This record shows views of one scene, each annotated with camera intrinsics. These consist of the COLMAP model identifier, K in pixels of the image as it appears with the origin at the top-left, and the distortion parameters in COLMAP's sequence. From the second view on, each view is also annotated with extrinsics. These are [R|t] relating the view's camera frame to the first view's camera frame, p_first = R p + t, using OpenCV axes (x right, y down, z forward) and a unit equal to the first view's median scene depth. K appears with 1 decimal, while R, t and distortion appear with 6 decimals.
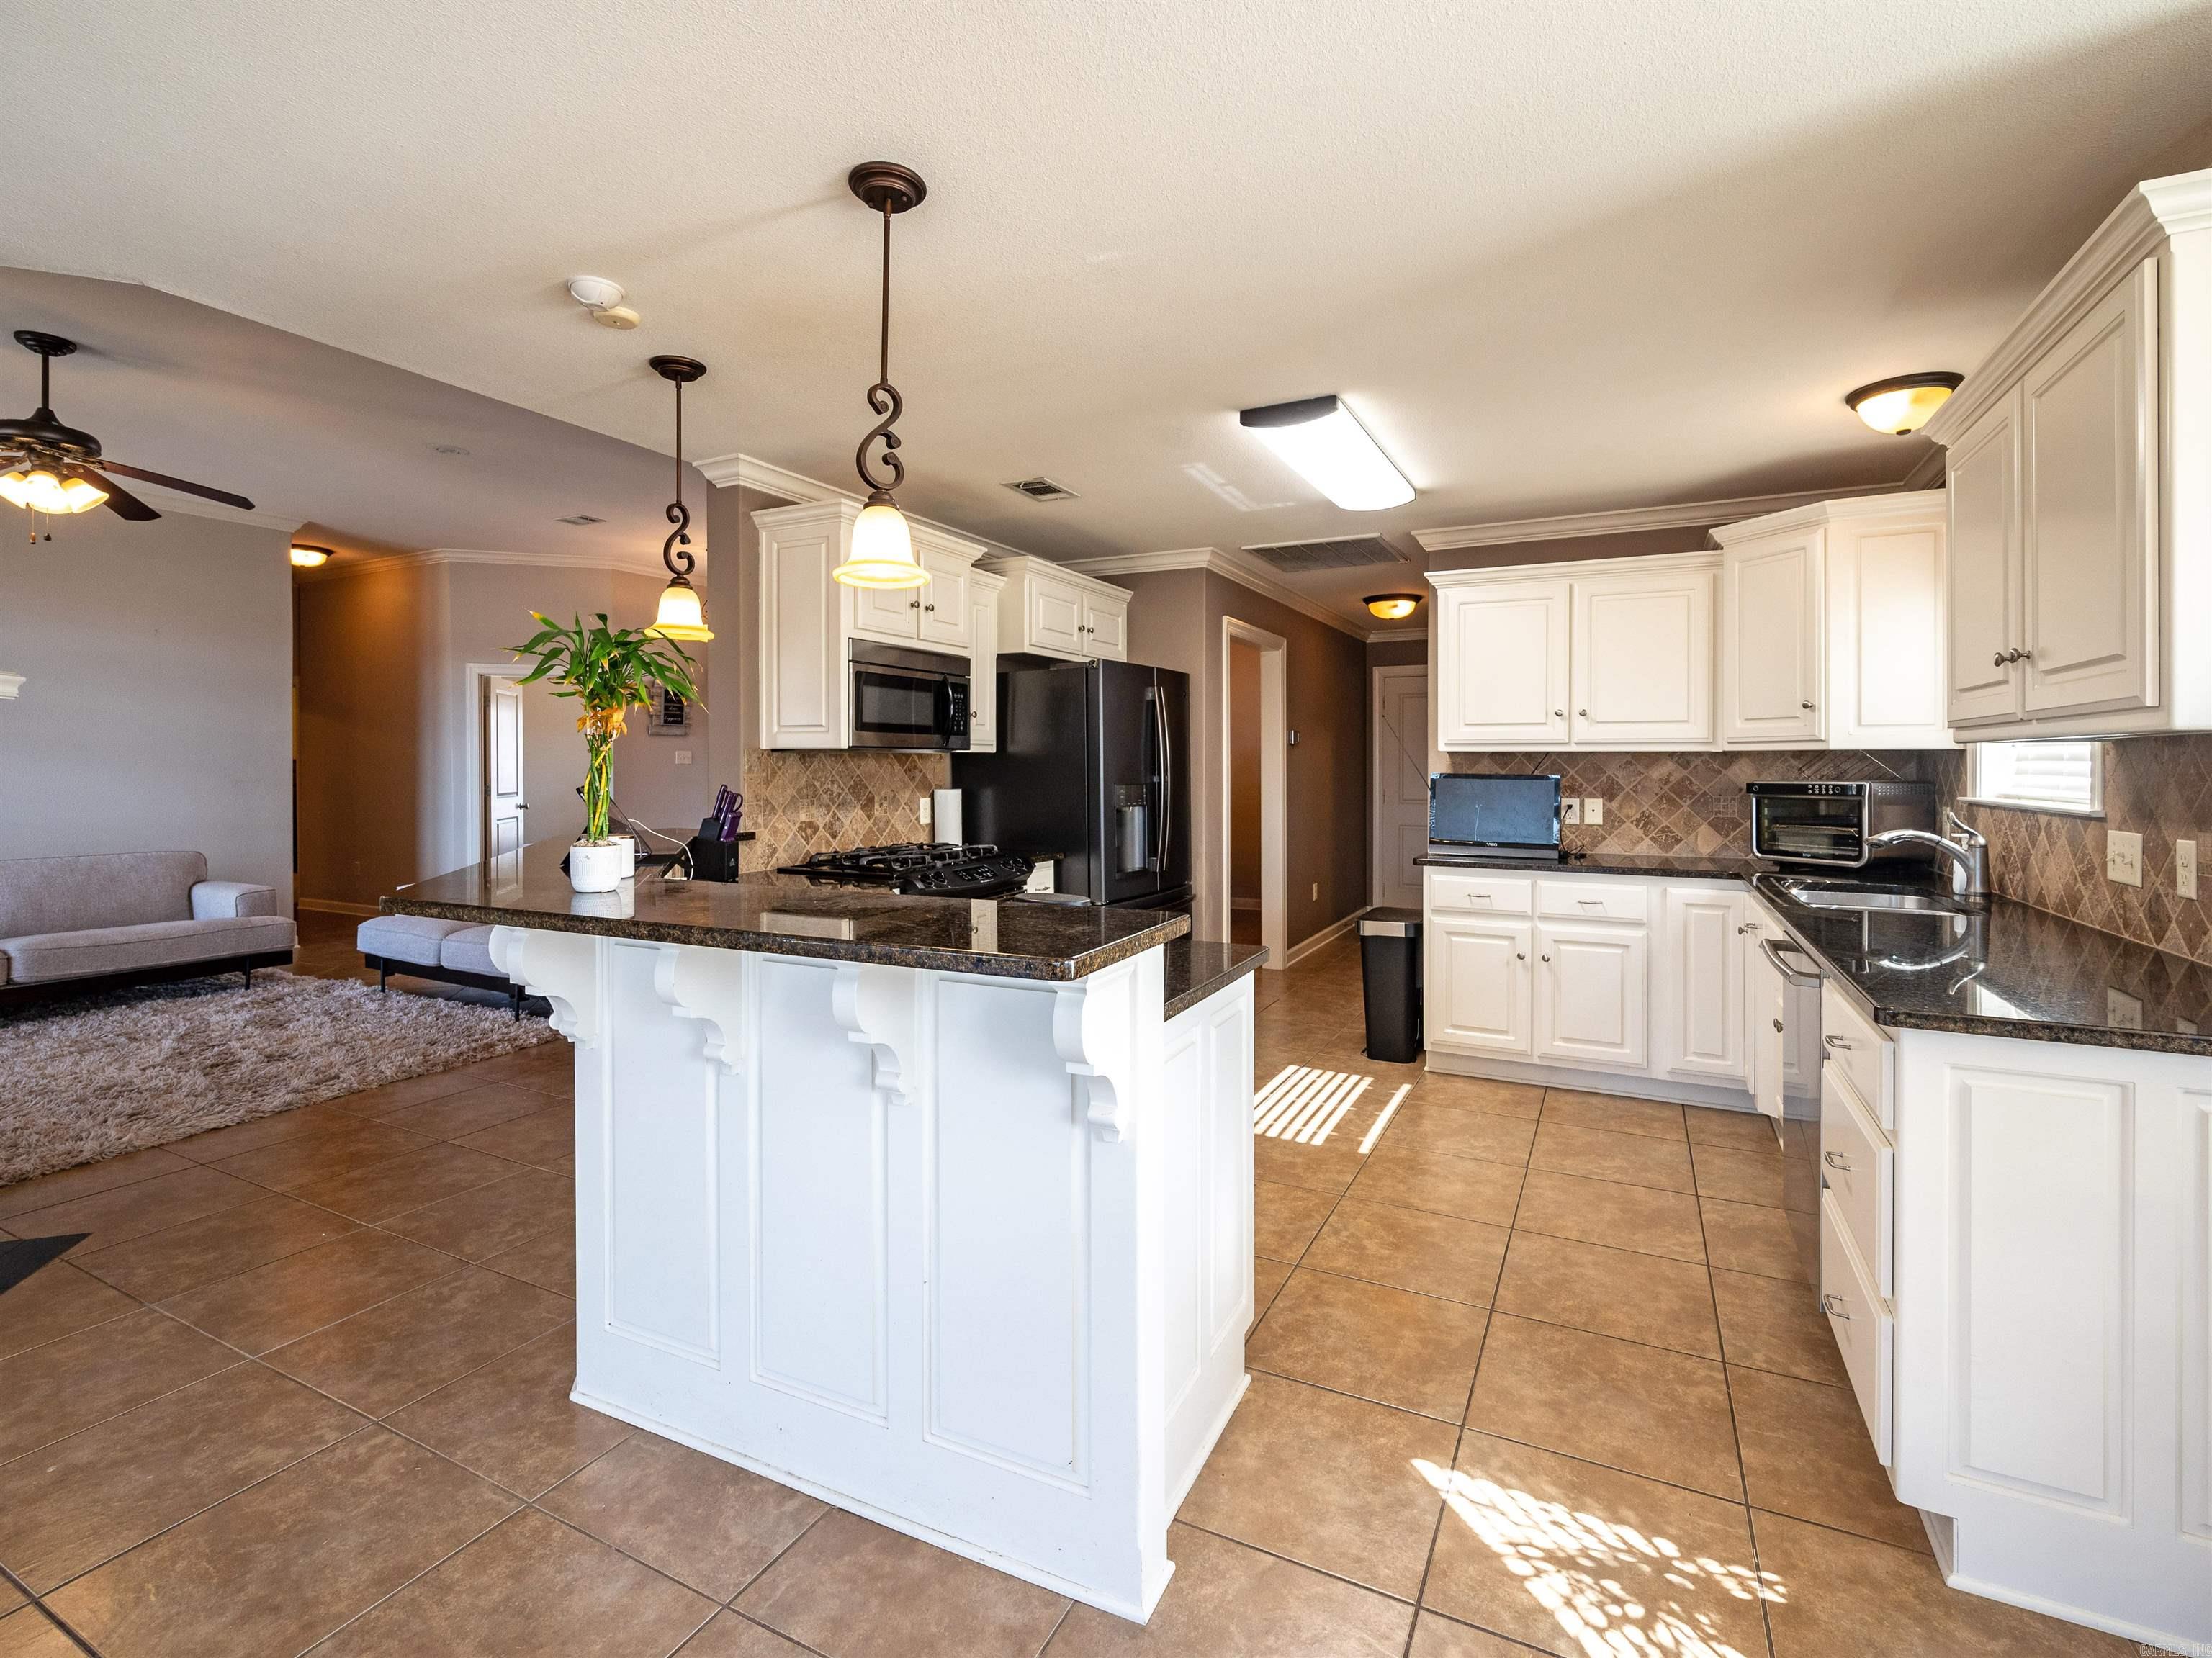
lens RADIAL K [[1027.9, 0, 1110.5], [0, 1027.9, 763.0], [0, 0, 1]] dist [-0.002312, -0.000323]
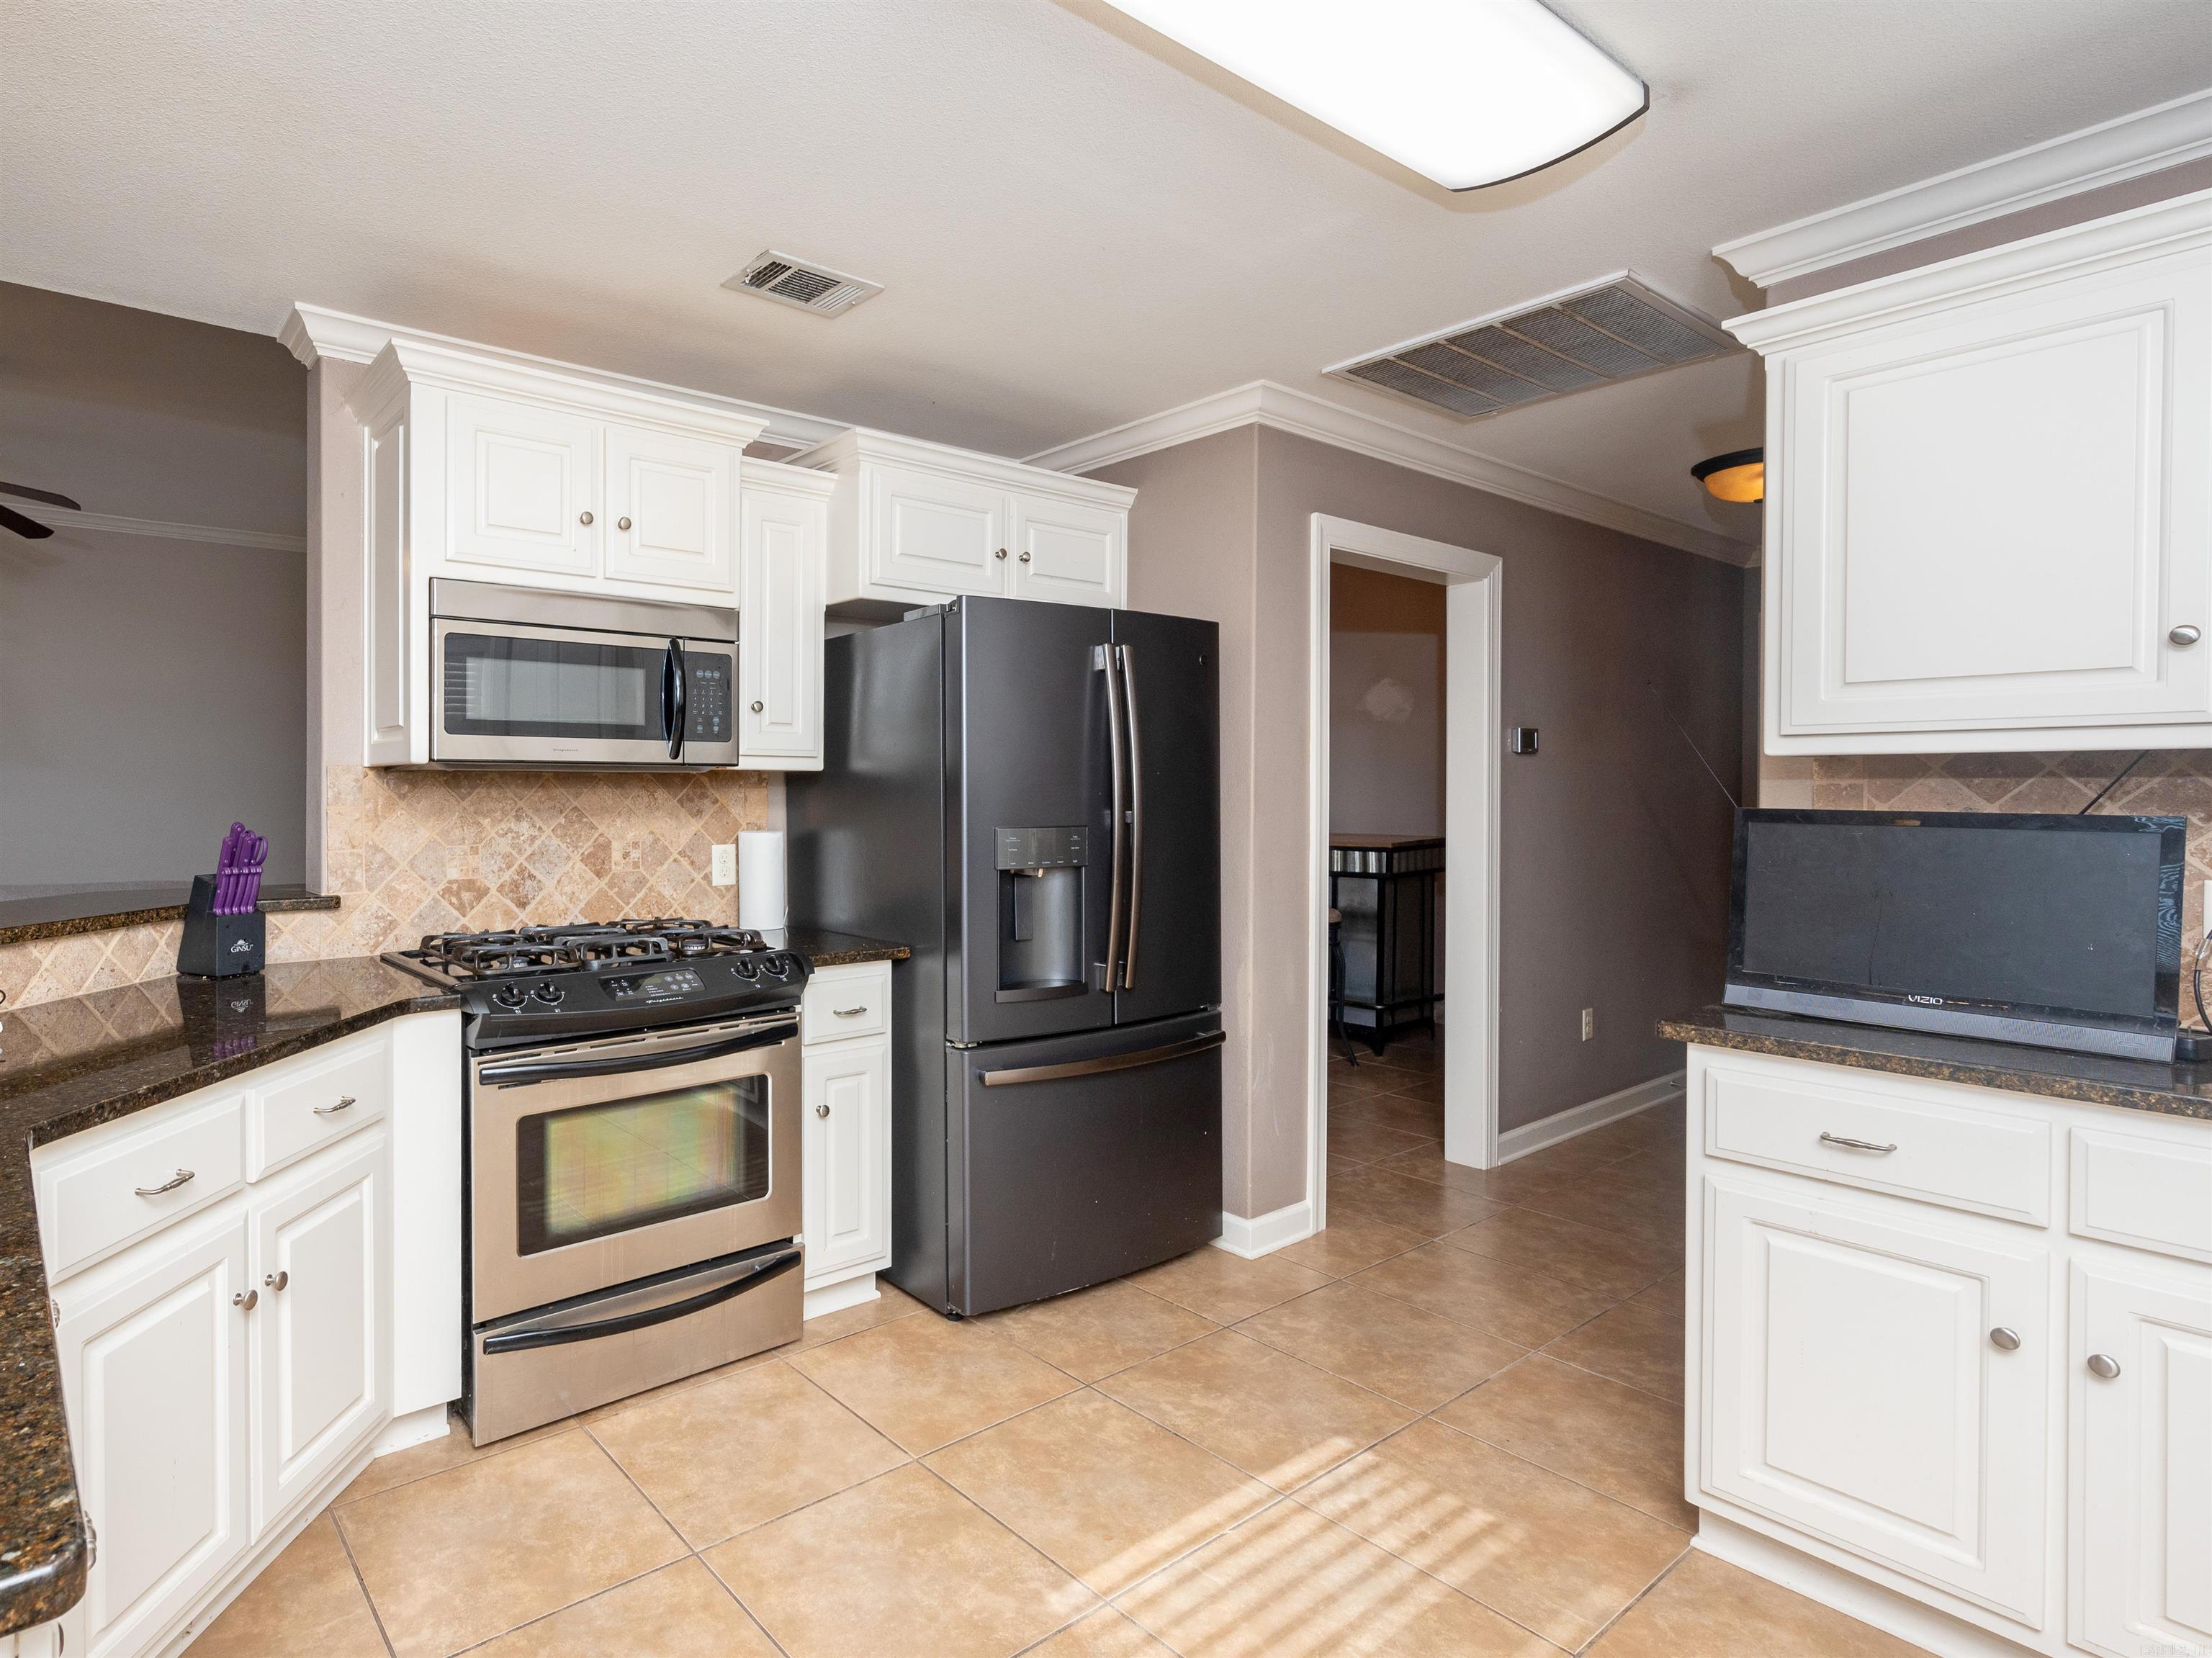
lens RADIAL K [[1019.7, 0, 1021.1], [0, 1019.7, 807.1], [0, 0, 1]] dist [0.011749, -0.000172]
pose [[0.876648, 0.003617, -0.481119, 0.278511], [0.002367, 0.999927, 0.011832, 0.004310], [0.481127, -0.011512, 0.876575, 0.542725]]
